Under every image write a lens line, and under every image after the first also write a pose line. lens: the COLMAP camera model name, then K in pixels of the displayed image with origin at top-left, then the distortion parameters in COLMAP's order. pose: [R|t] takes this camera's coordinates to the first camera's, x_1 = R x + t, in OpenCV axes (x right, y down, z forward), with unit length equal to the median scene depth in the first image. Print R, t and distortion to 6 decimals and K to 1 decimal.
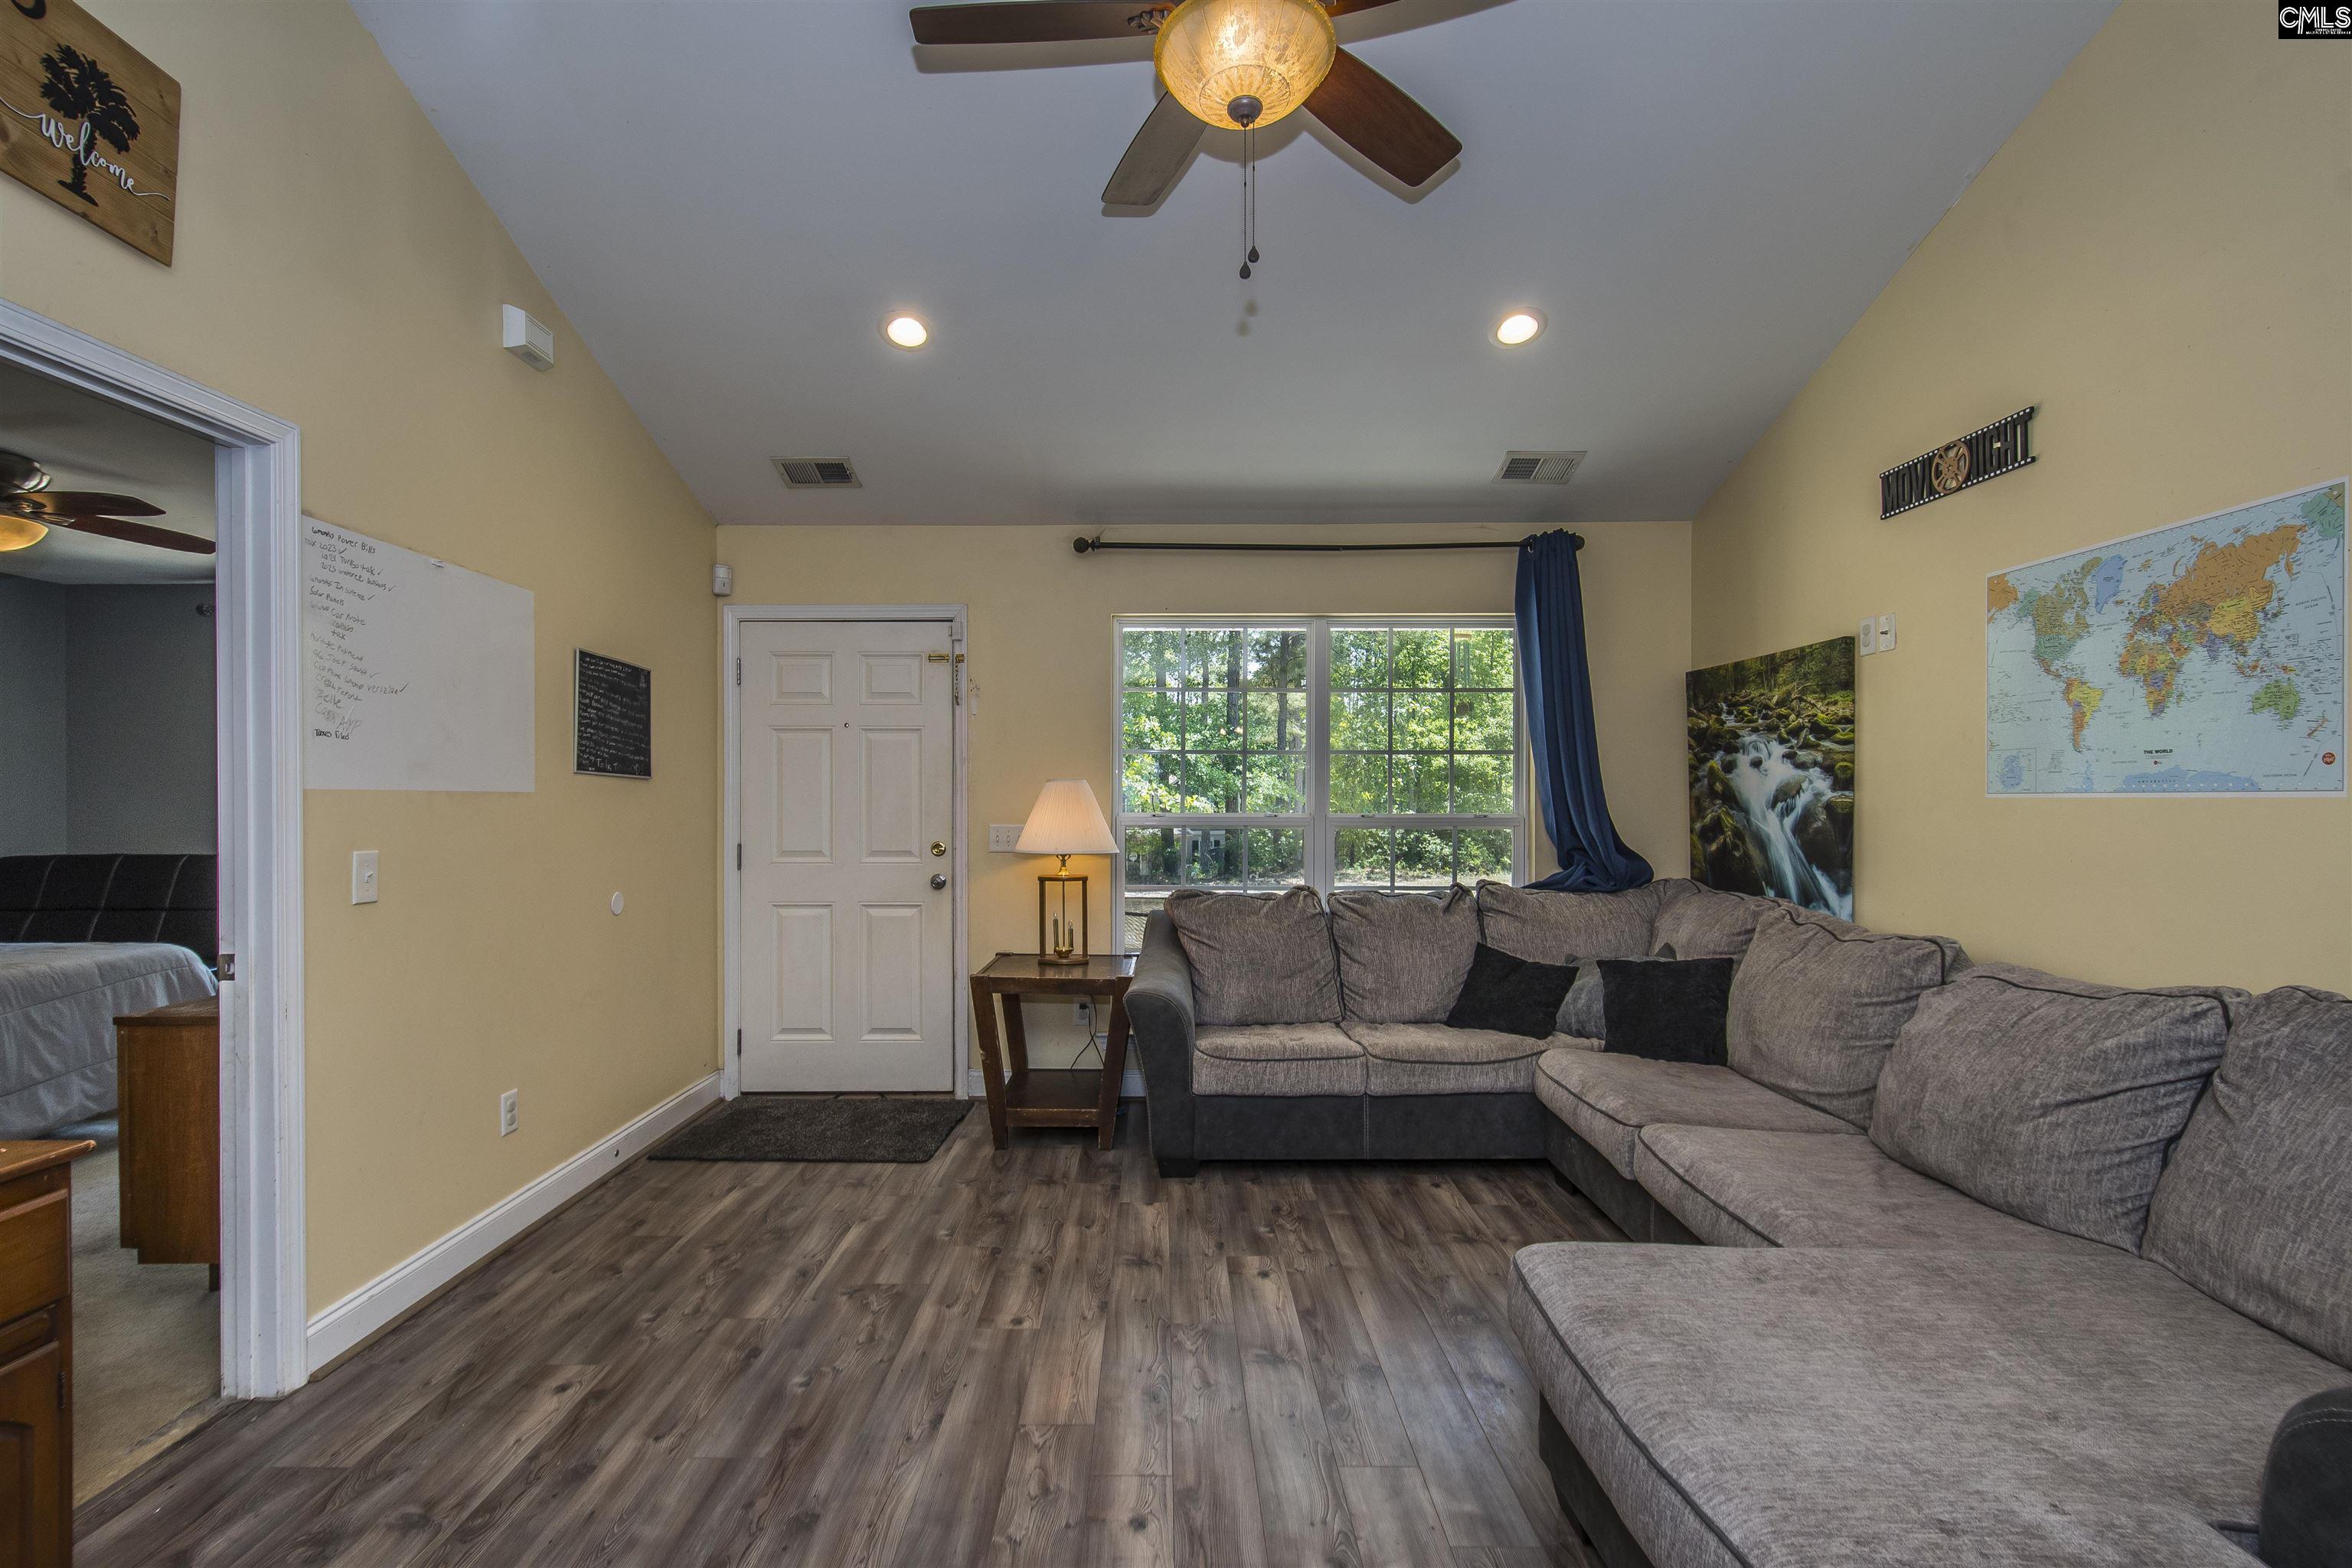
lens RADIAL K [[1093.9, 0, 1135.2], [0, 1093.9, 802.3], [0, 0, 1]] dist [-0.004198, -0.001468]
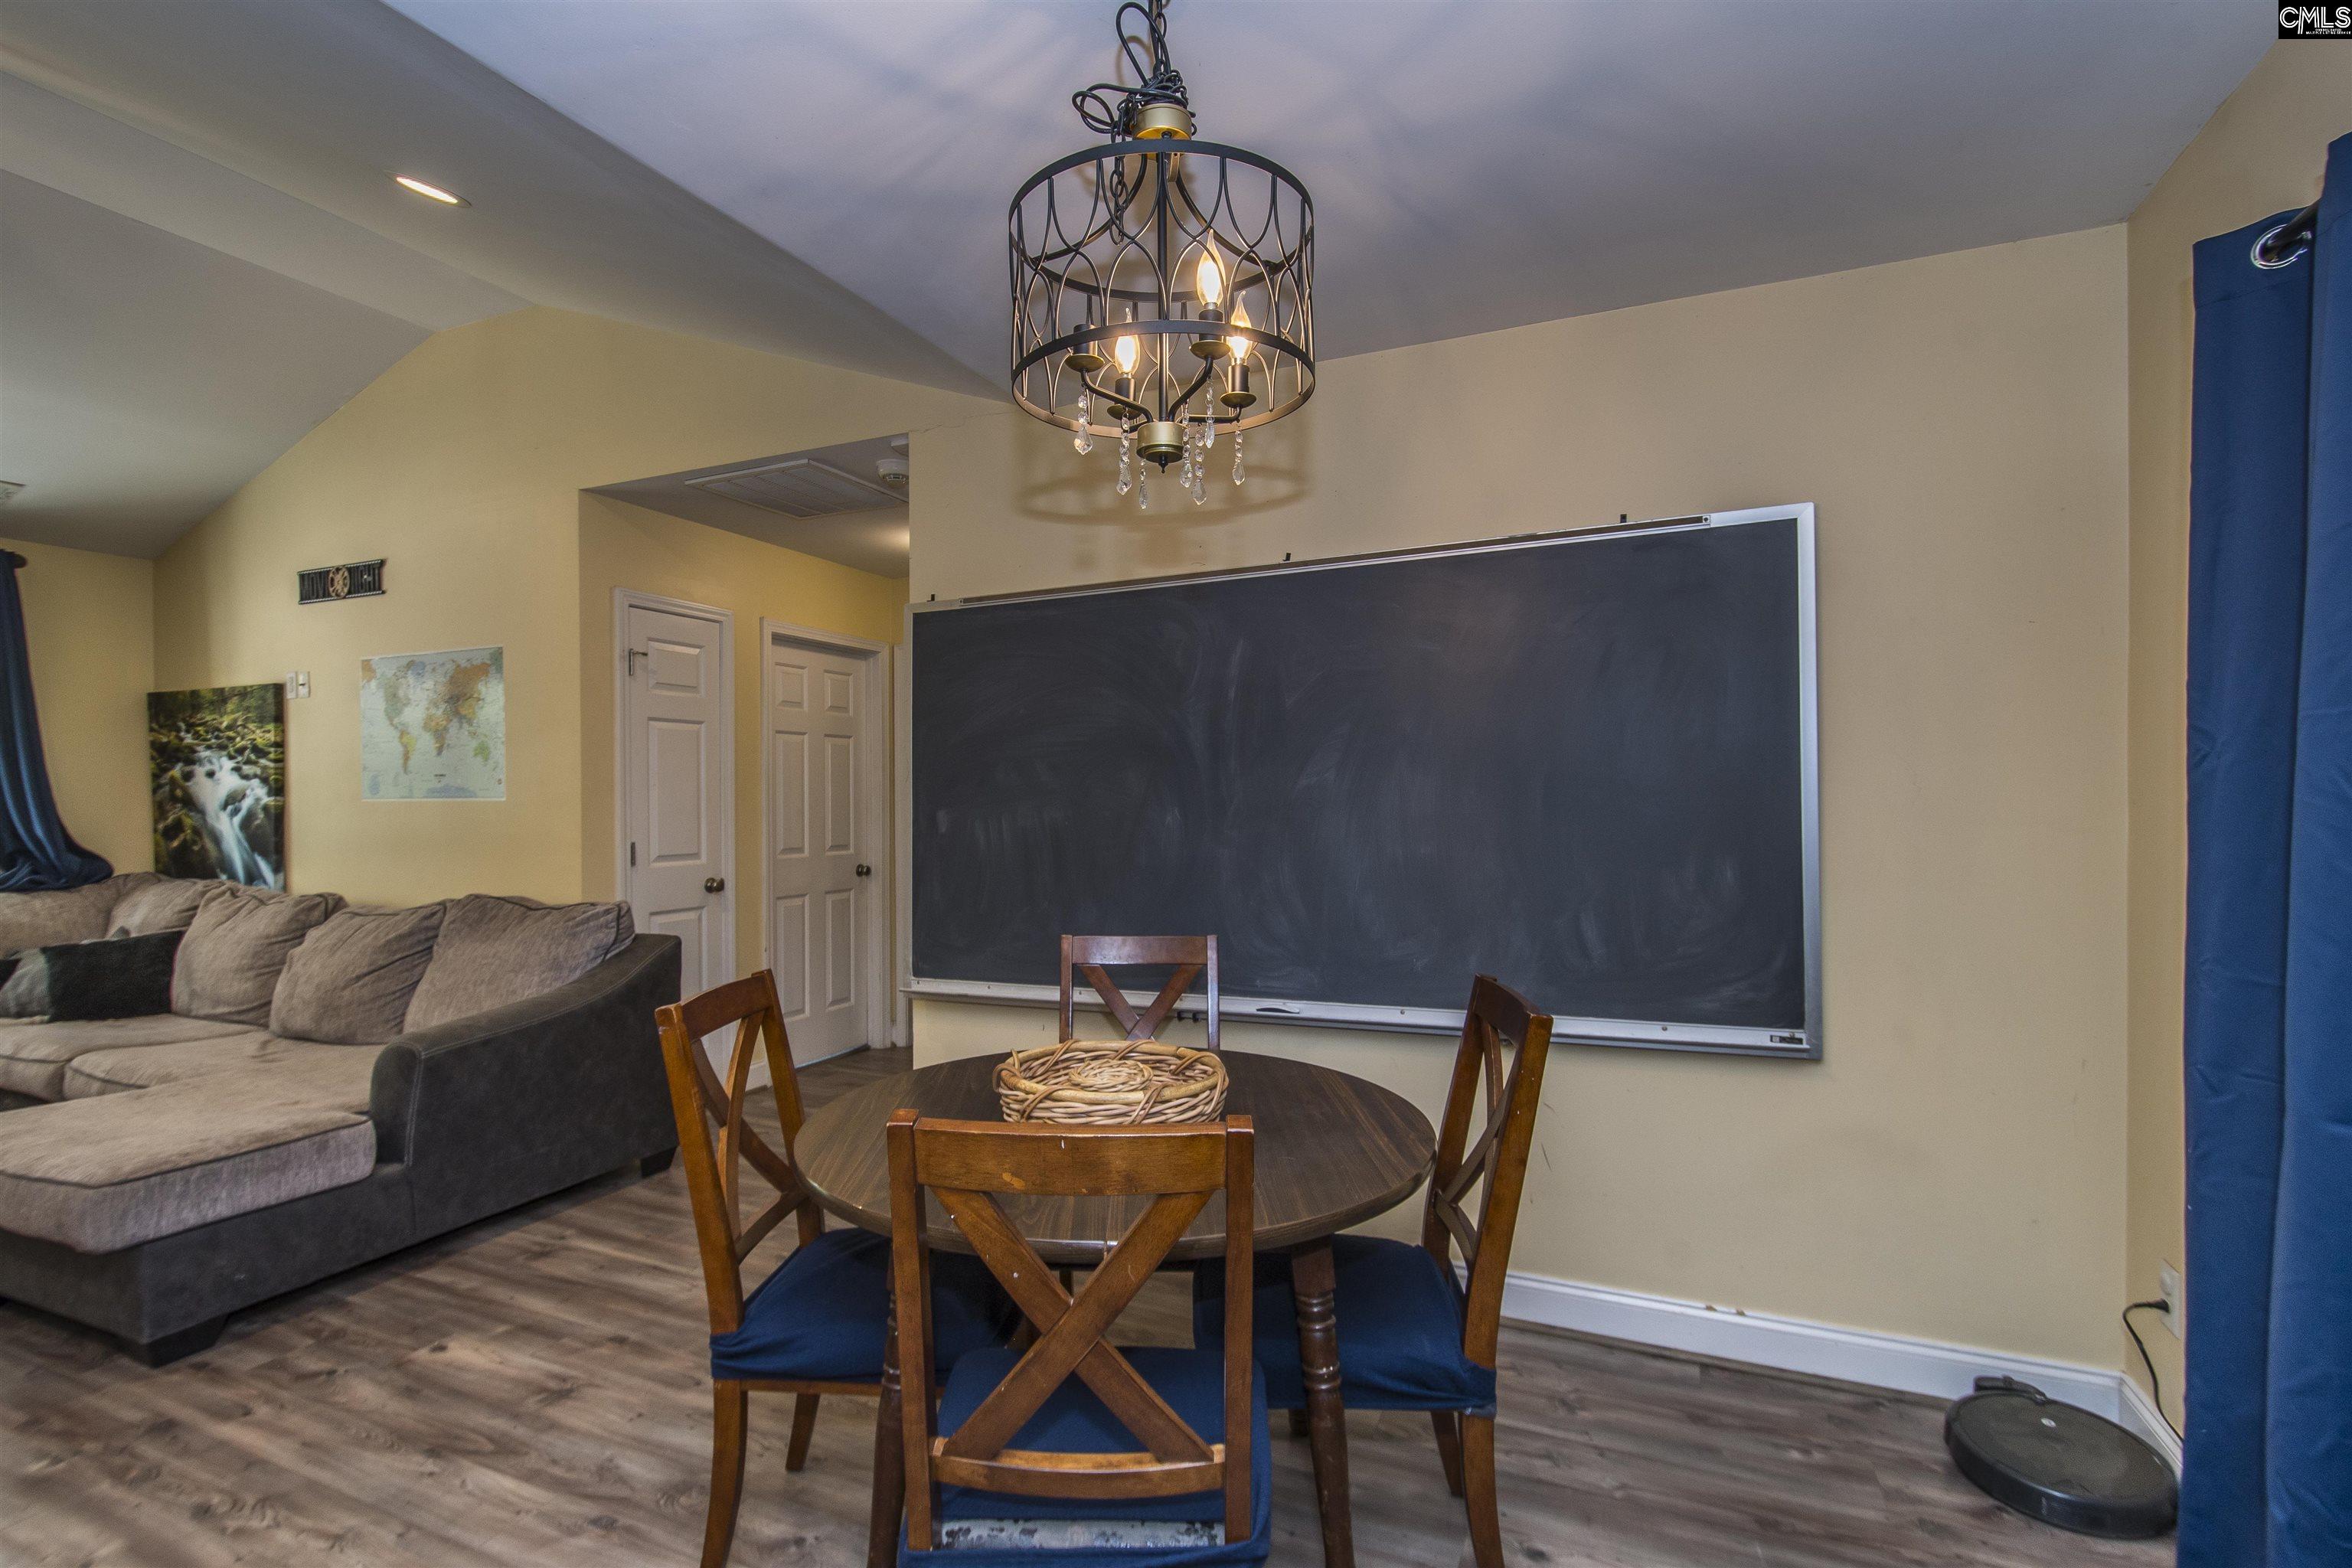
lens RADIAL K [[1093.9, 0, 1176.5], [0, 1093.9, 807.7], [0, 0, 1]] dist [-0.004198, -0.001468]
pose [[0.385072, -0.008357, 0.922849, -0.172590], [0.006662, 0.999958, 0.006275, 0.002389], [-0.922863, 0.003731, 0.385111, -0.558638]]
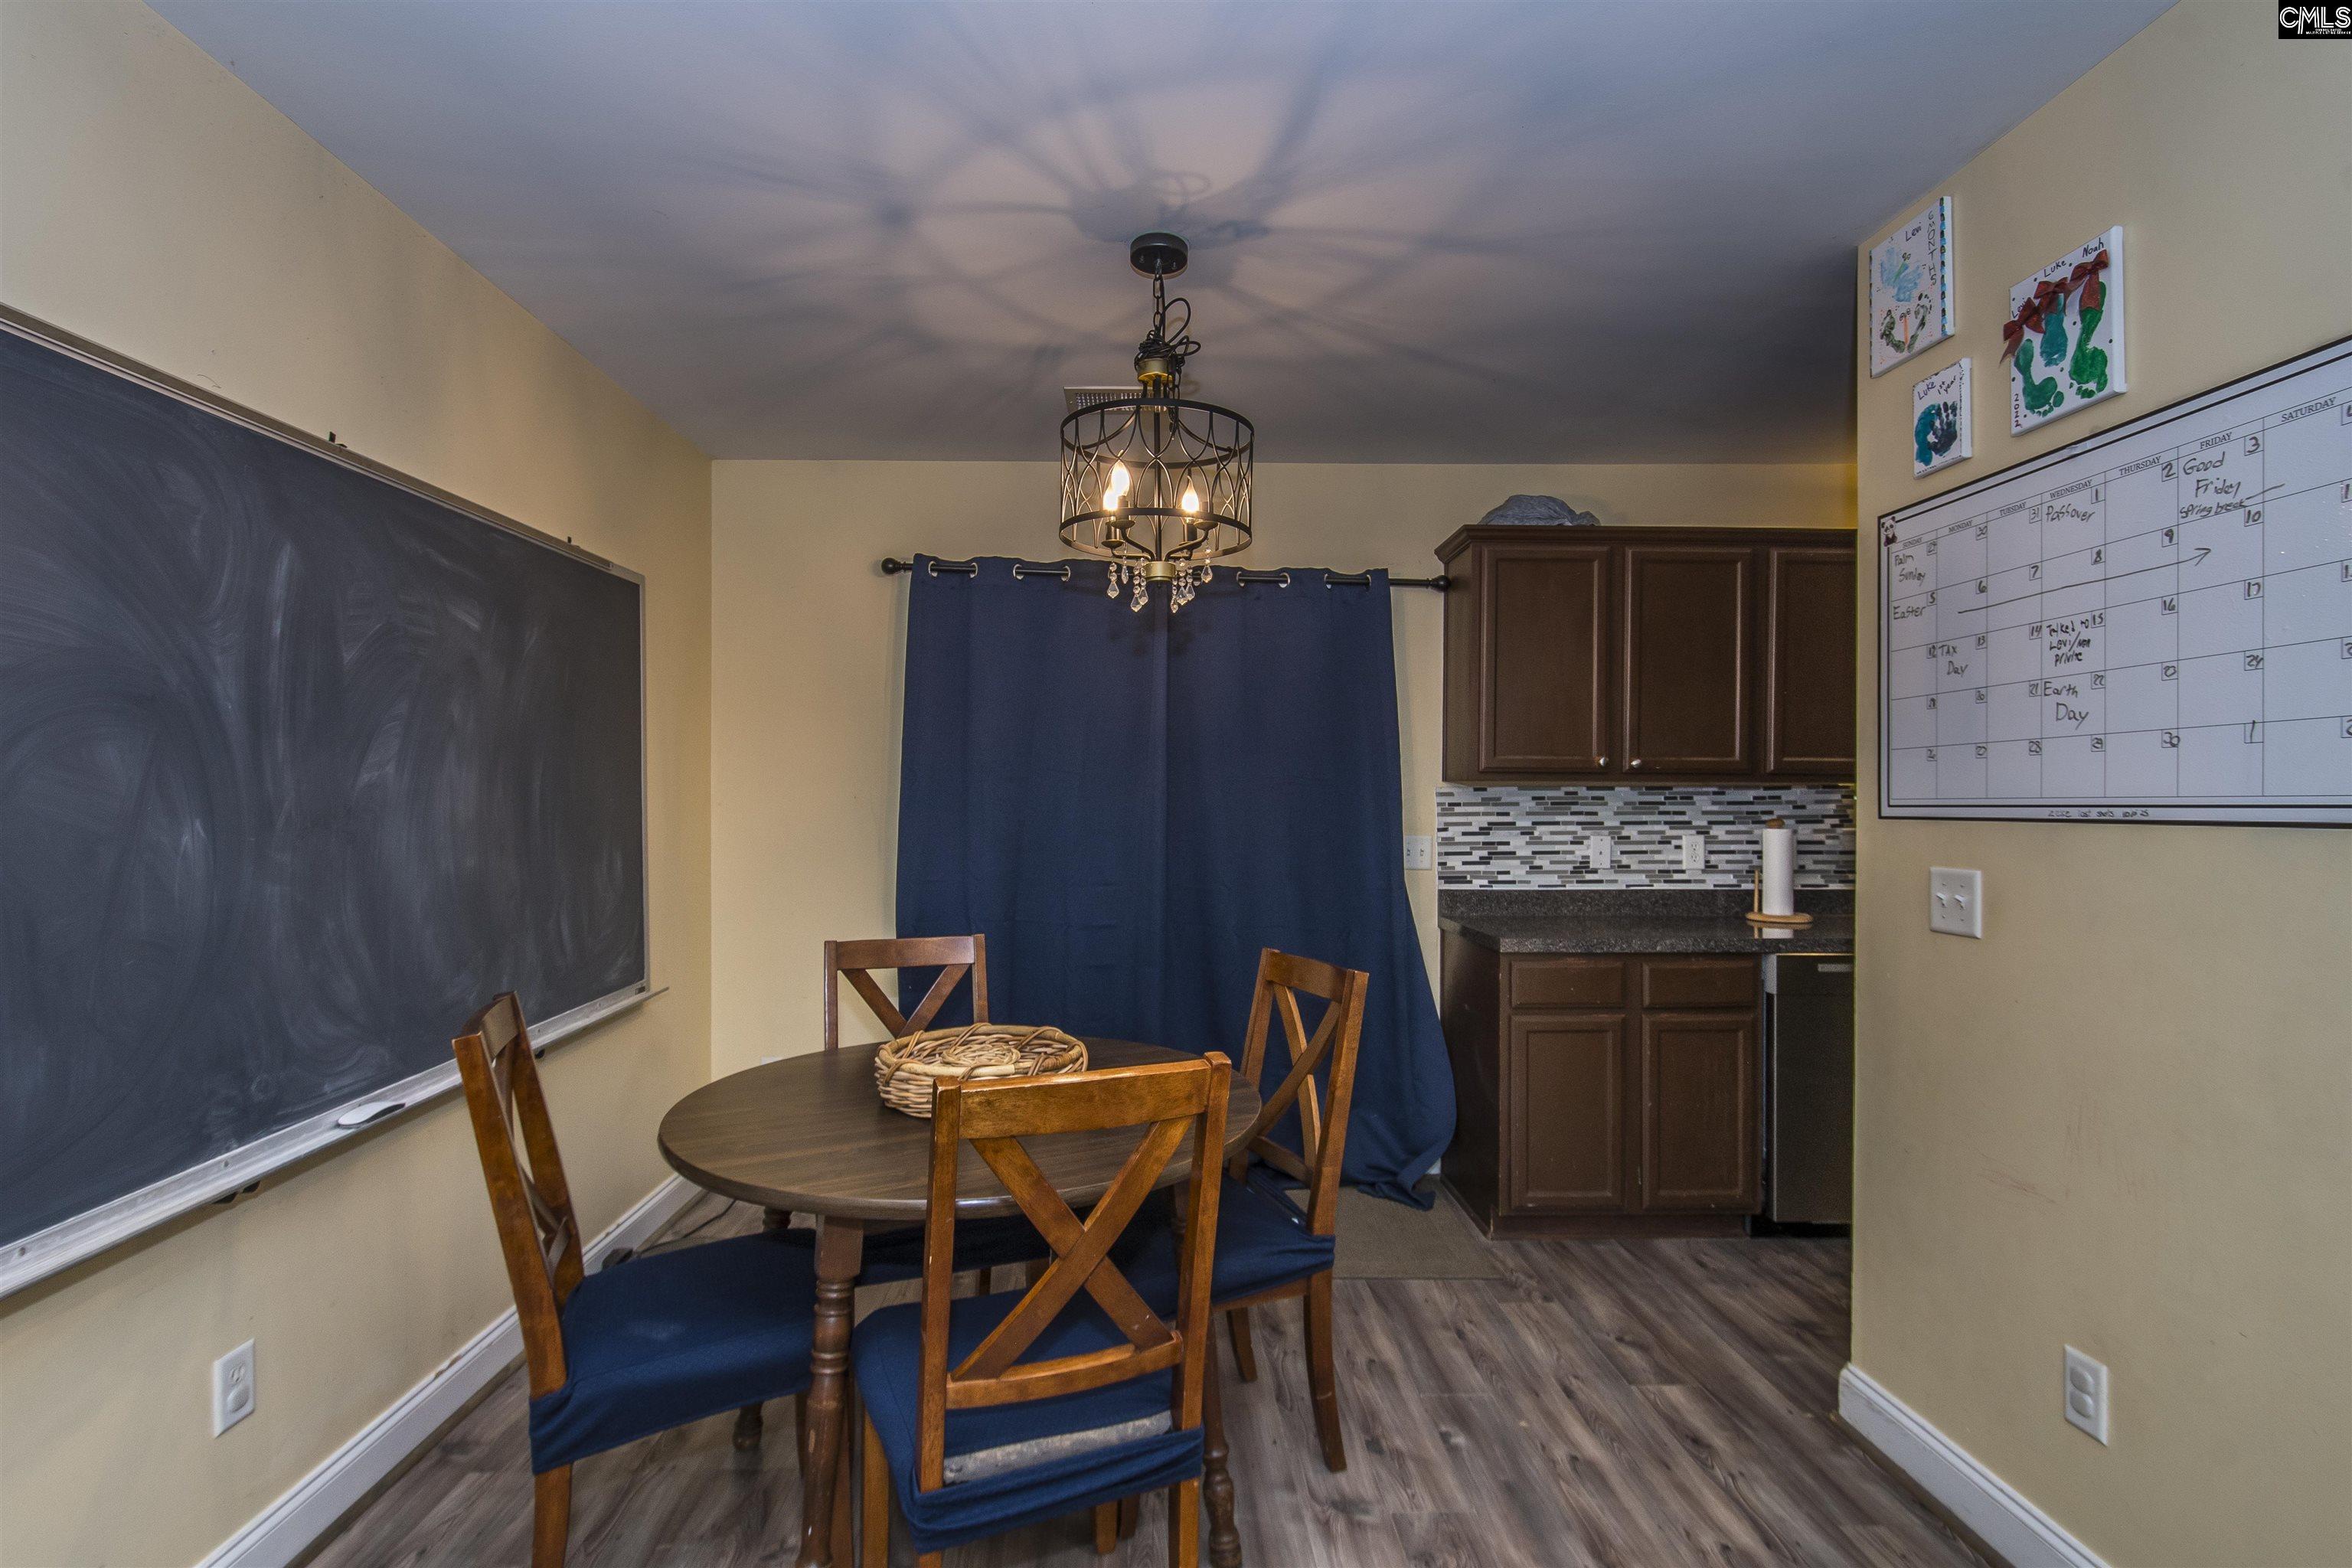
lens RADIAL K [[1093.9, 0, 1164.2], [0, 1093.9, 803.7], [0, 0, 1]] dist [-0.004198, -0.001468]
pose [[-0.998556, -0.001937, -0.053681, 0.235760], [-0.002420, 0.999957, 0.008936, -0.003596], [0.053661, 0.009053, -0.998518, 0.254965]]
